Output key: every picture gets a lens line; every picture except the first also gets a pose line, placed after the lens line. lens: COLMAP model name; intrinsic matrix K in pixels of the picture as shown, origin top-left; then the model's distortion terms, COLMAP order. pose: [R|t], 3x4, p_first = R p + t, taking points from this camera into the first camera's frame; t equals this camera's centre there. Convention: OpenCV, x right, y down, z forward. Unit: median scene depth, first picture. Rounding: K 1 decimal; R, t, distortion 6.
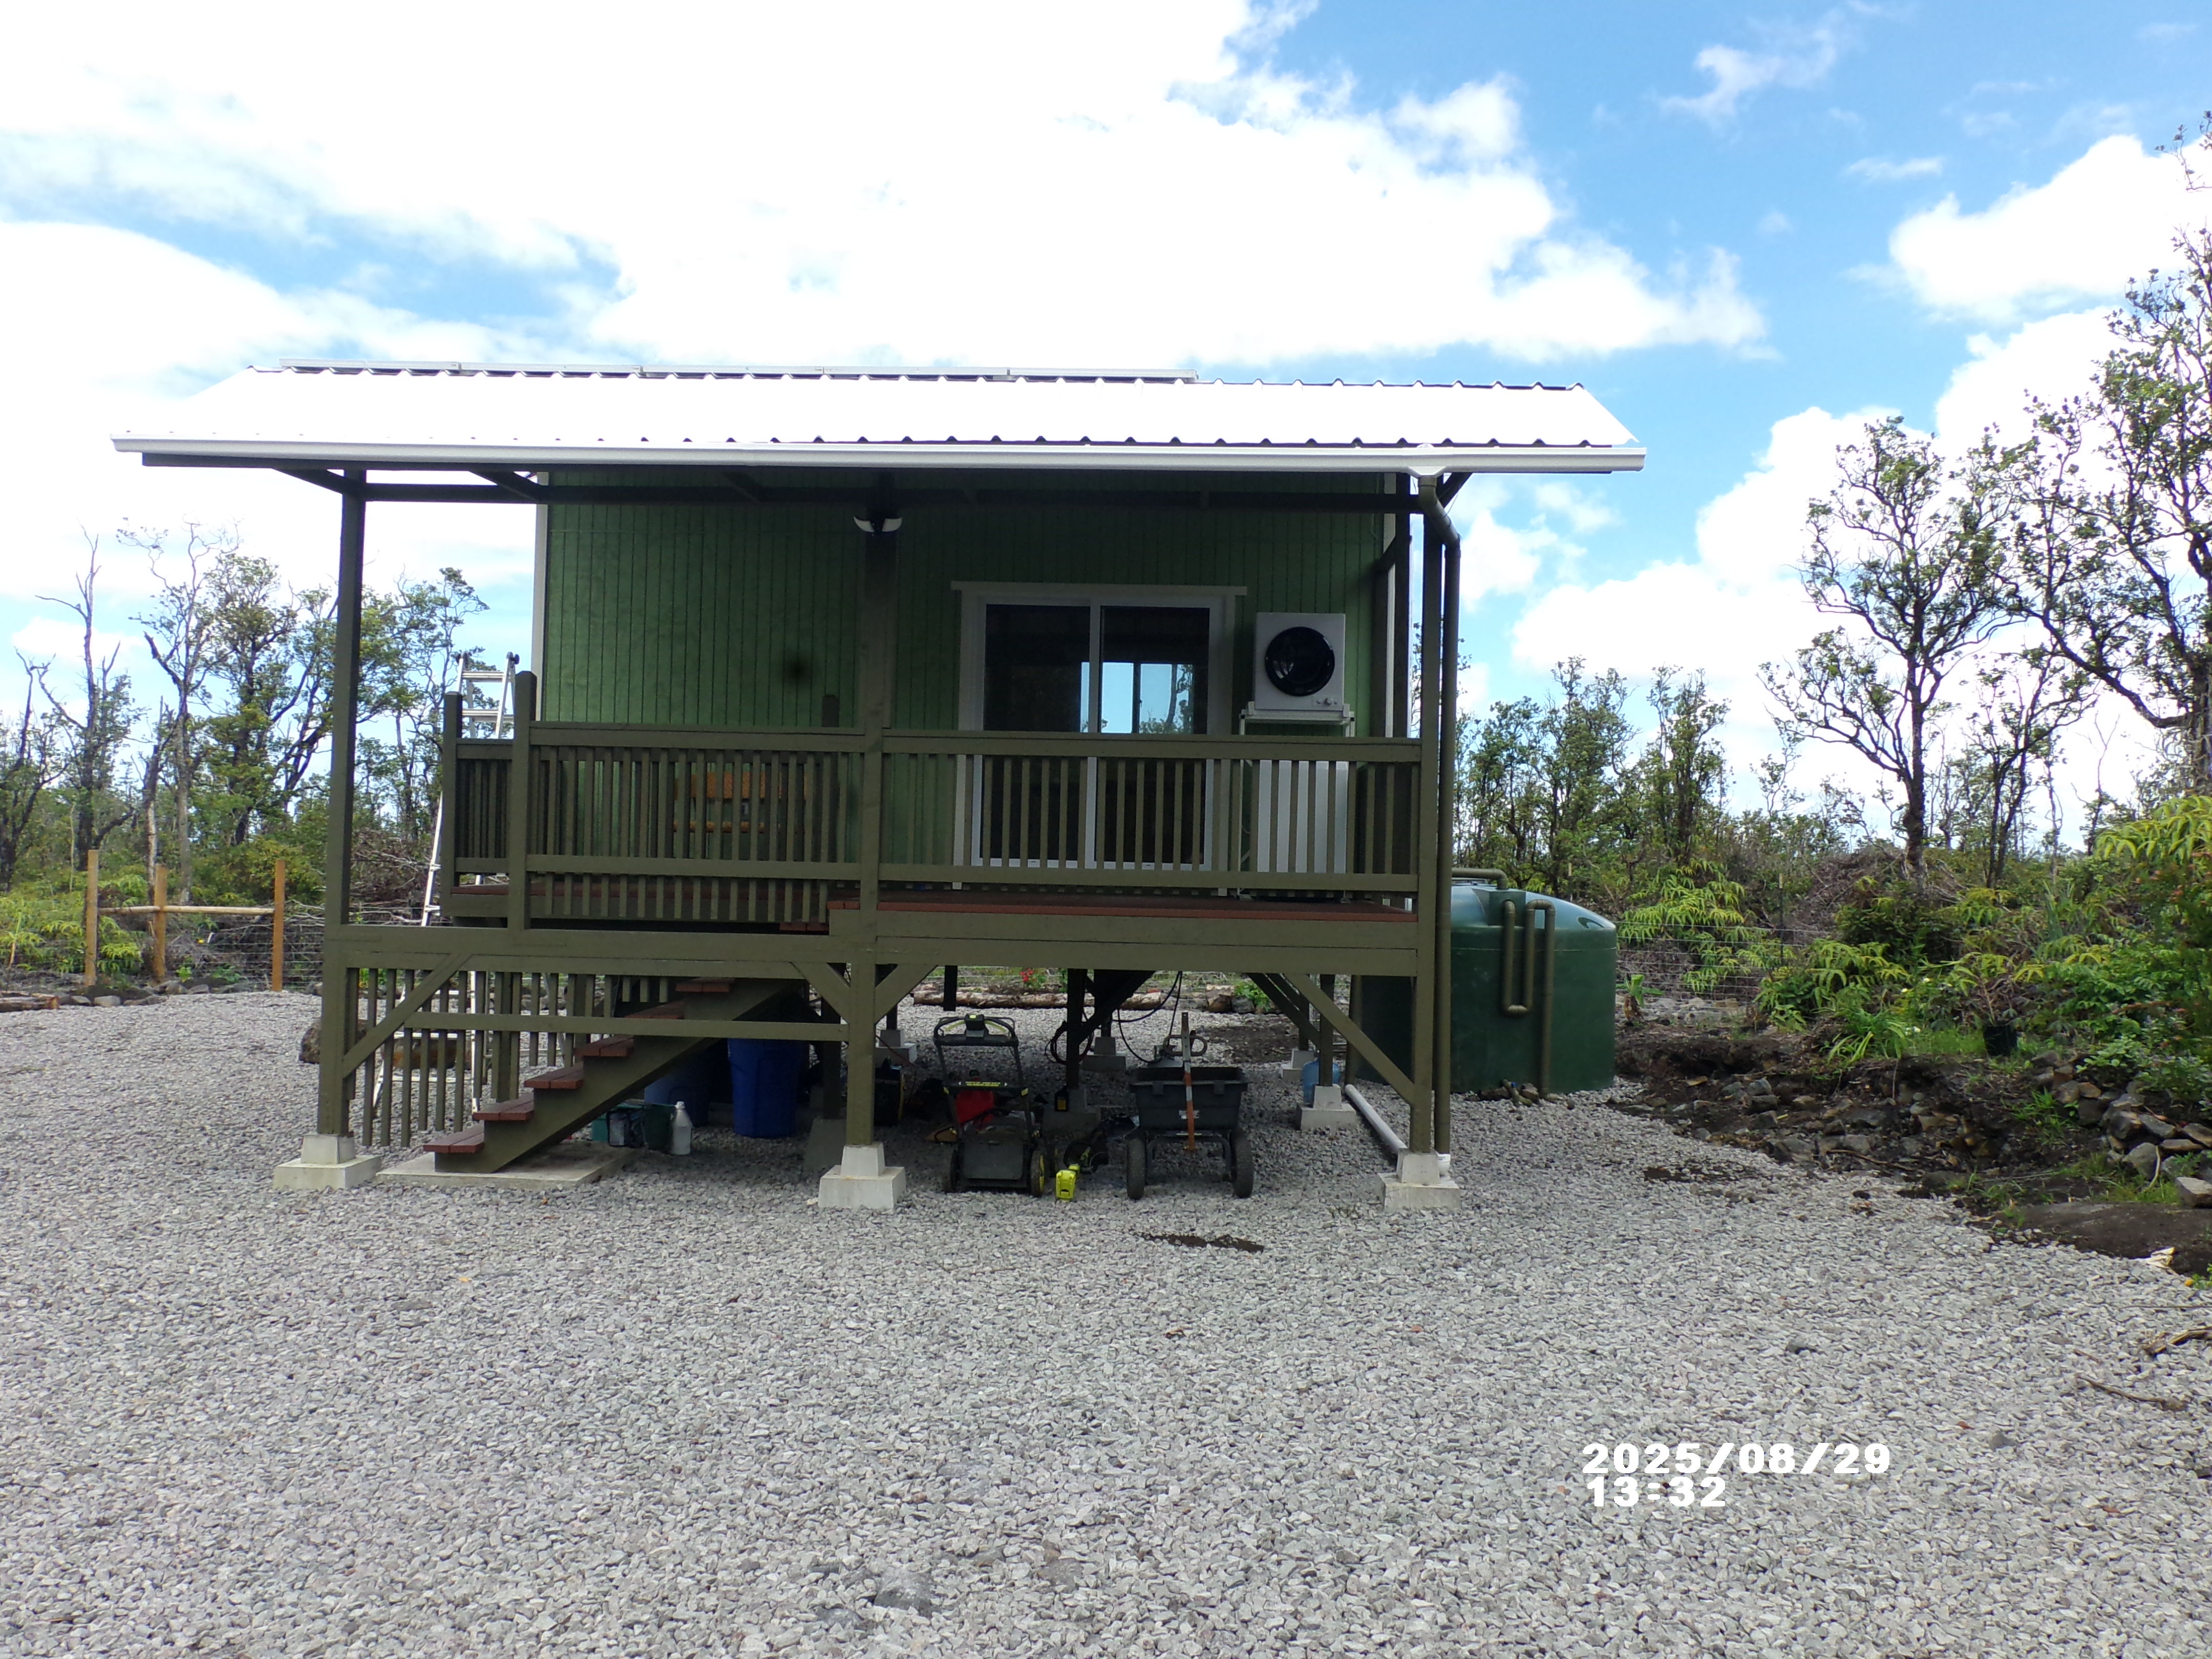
lens RADIAL K [[1659.9, 0, 1093.5], [0, 1659.9, 822.3], [0, 0, 1]] dist [-0.015524, -0.010246]
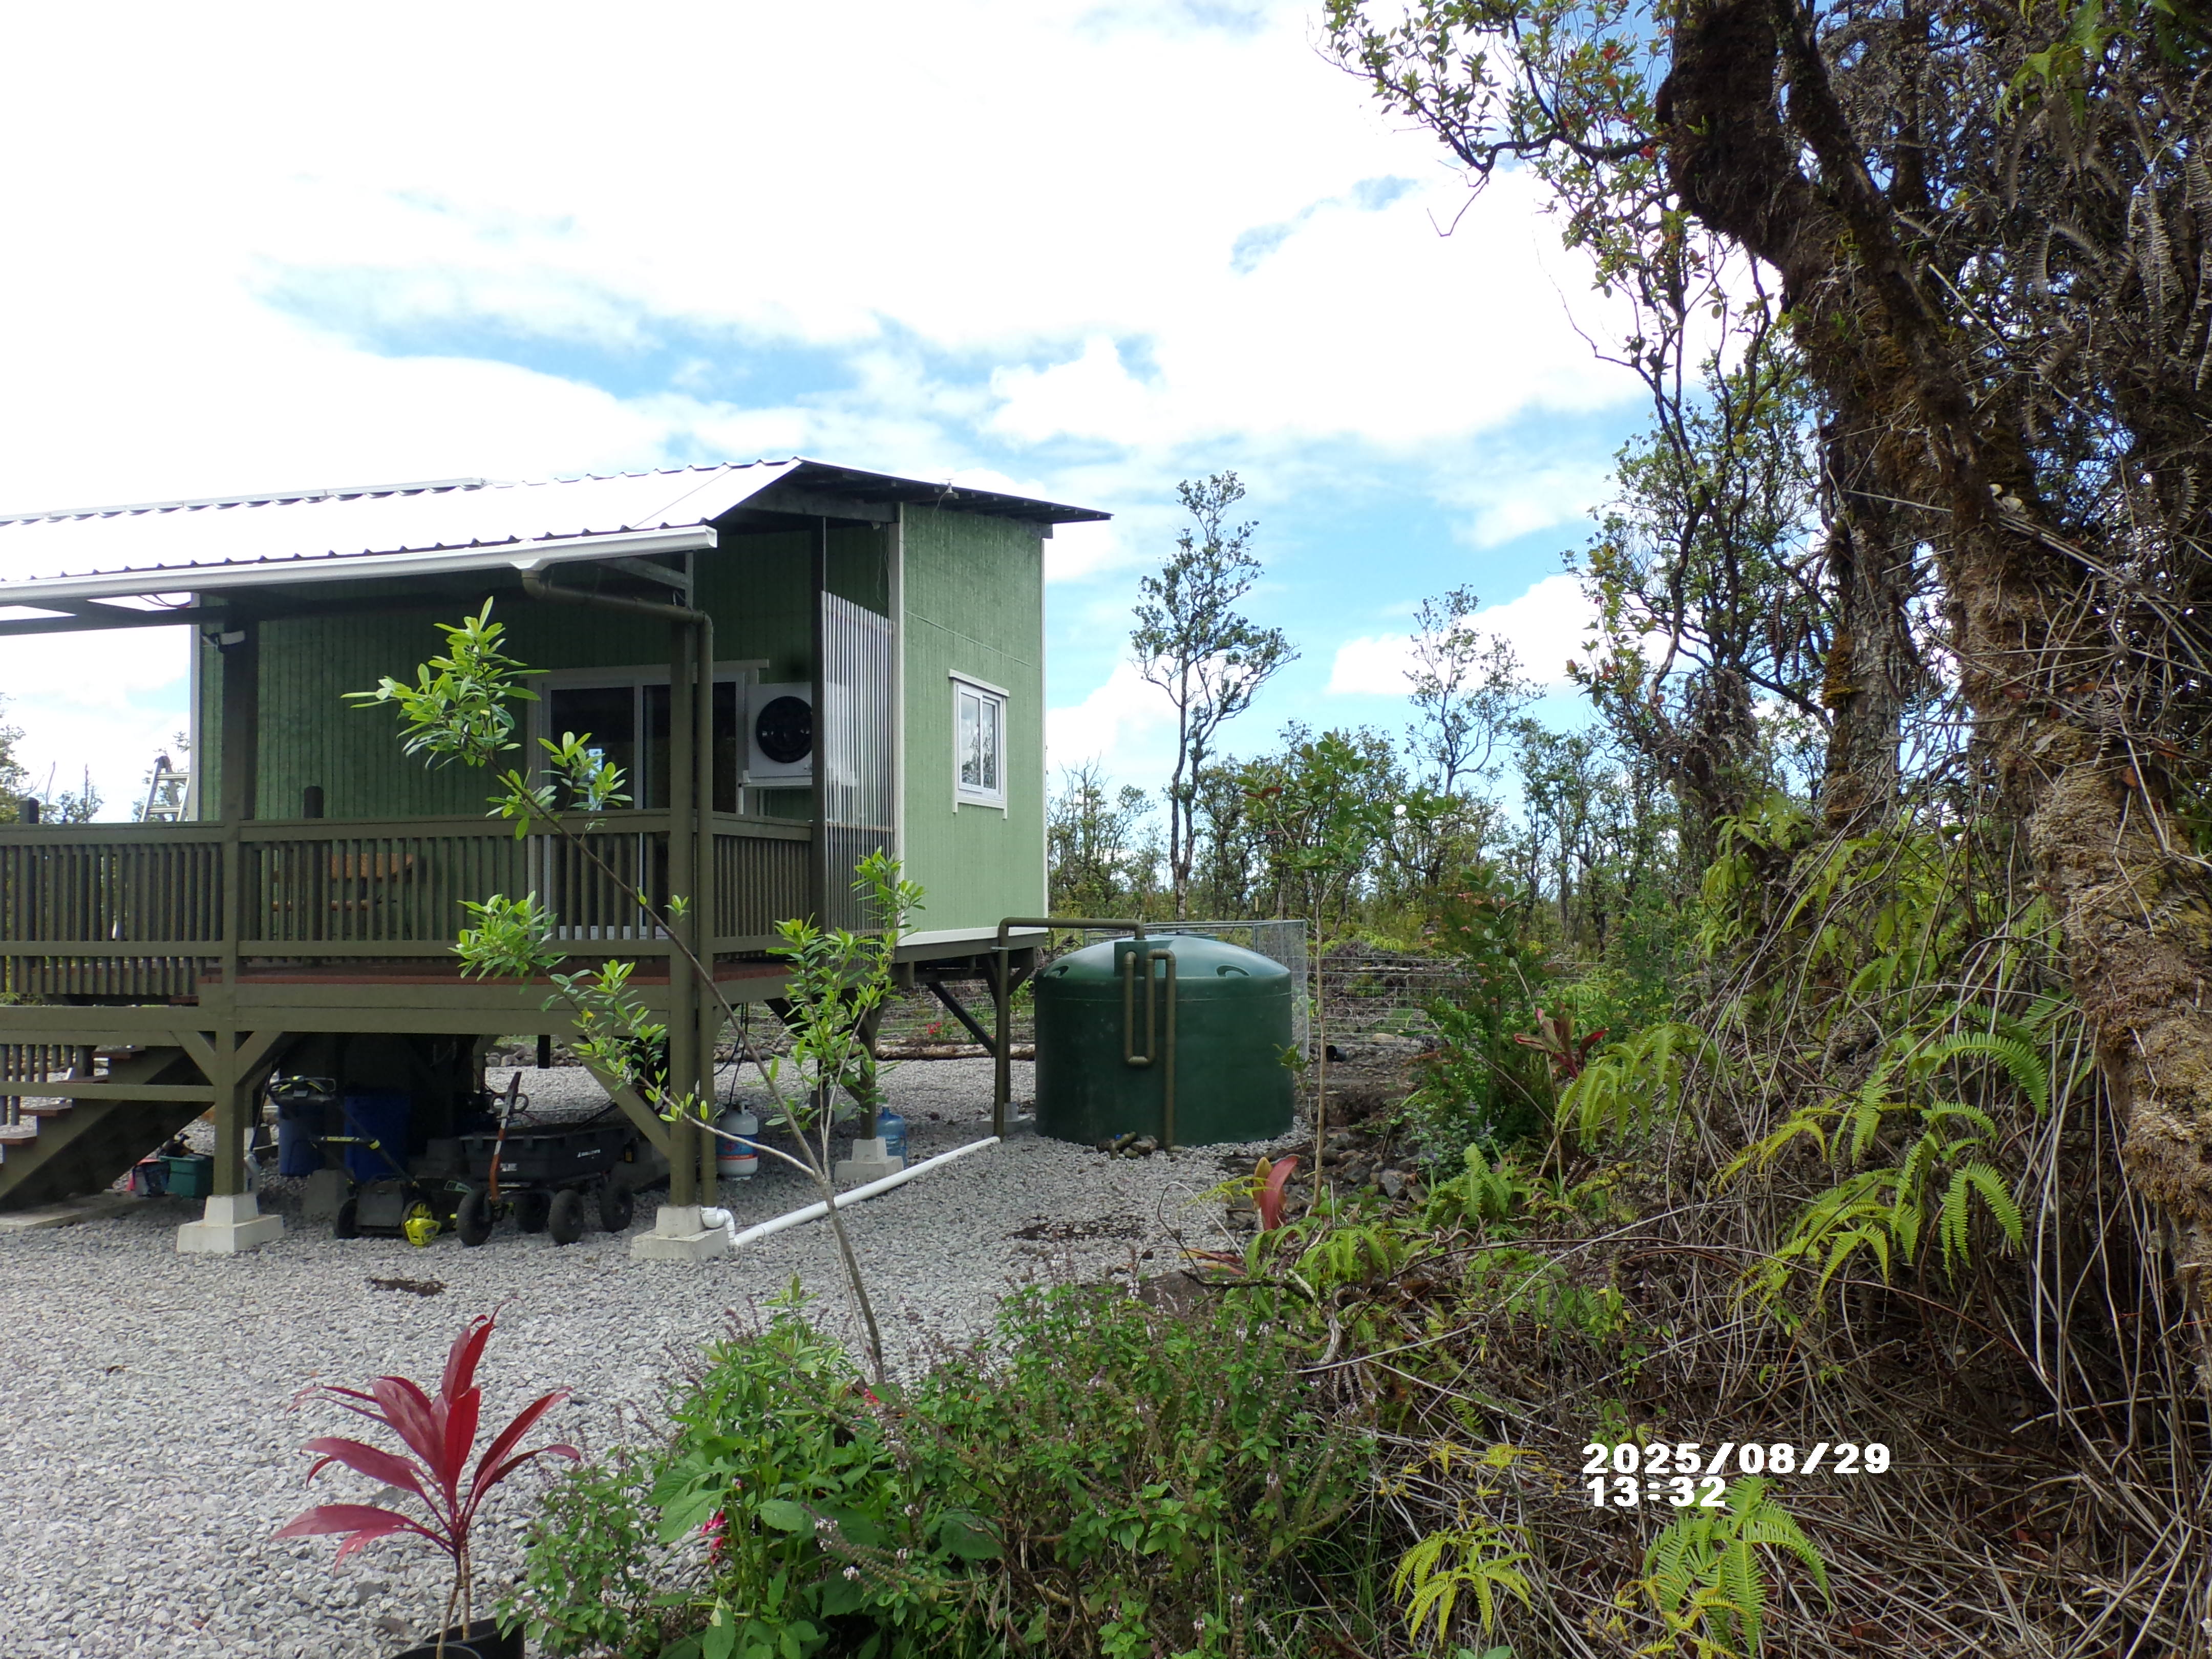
lens RADIAL K [[1659.9, 0, 1102.3], [0, 1659.9, 845.0], [0, 0, 1]] dist [-0.015524, -0.010246]
pose [[0.982779, -0.036496, -0.181143, 0.314481], [0.034003, 0.999280, -0.016848, -0.000581], [0.181627, 0.010398, 0.983312, 0.007317]]
